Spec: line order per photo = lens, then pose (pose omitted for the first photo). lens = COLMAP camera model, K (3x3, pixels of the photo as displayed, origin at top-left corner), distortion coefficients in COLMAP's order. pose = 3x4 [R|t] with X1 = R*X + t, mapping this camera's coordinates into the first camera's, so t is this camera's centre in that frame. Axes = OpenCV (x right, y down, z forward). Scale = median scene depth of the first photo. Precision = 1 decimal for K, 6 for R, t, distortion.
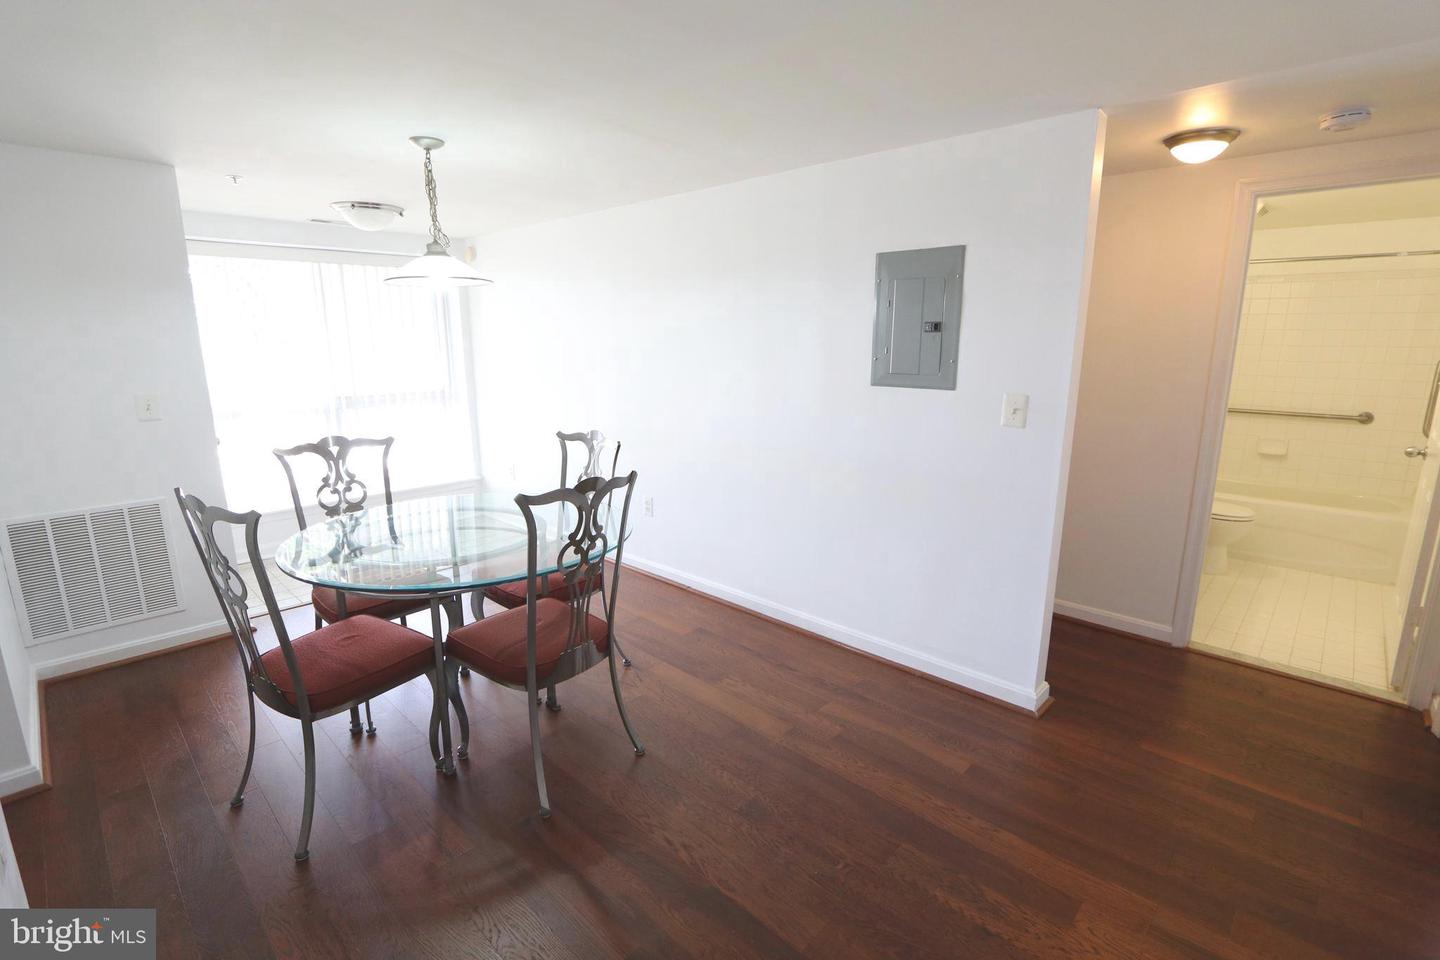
lens RADIAL K [[663.2, 0, 726.0], [0, 663.2, 480.1], [0, 0, 1]] dist [-0.016451, 0.002014]
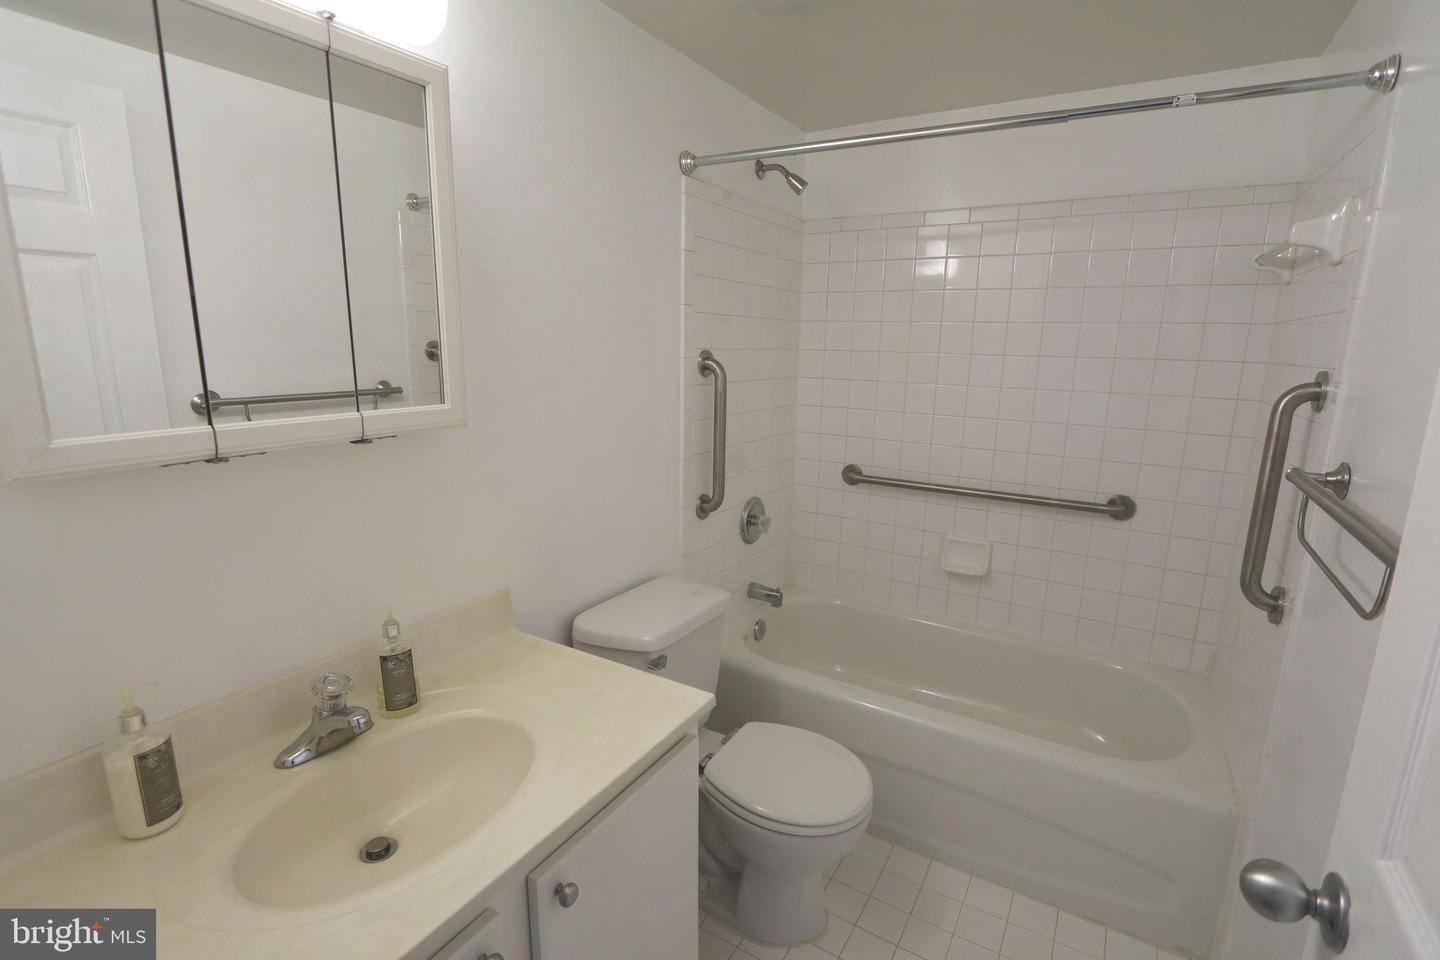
lens RADIAL K [[663.2, 0, 717.9], [0, 663.2, 481.4], [0, 0, 1]] dist [-0.016451, 0.002014]
pose [[0.979490, -0.023761, 0.200089, 0.579769], [0.025844, 0.999636, -0.007802, -0.116827], [-0.199831, 0.012813, 0.979747, 0.572479]]
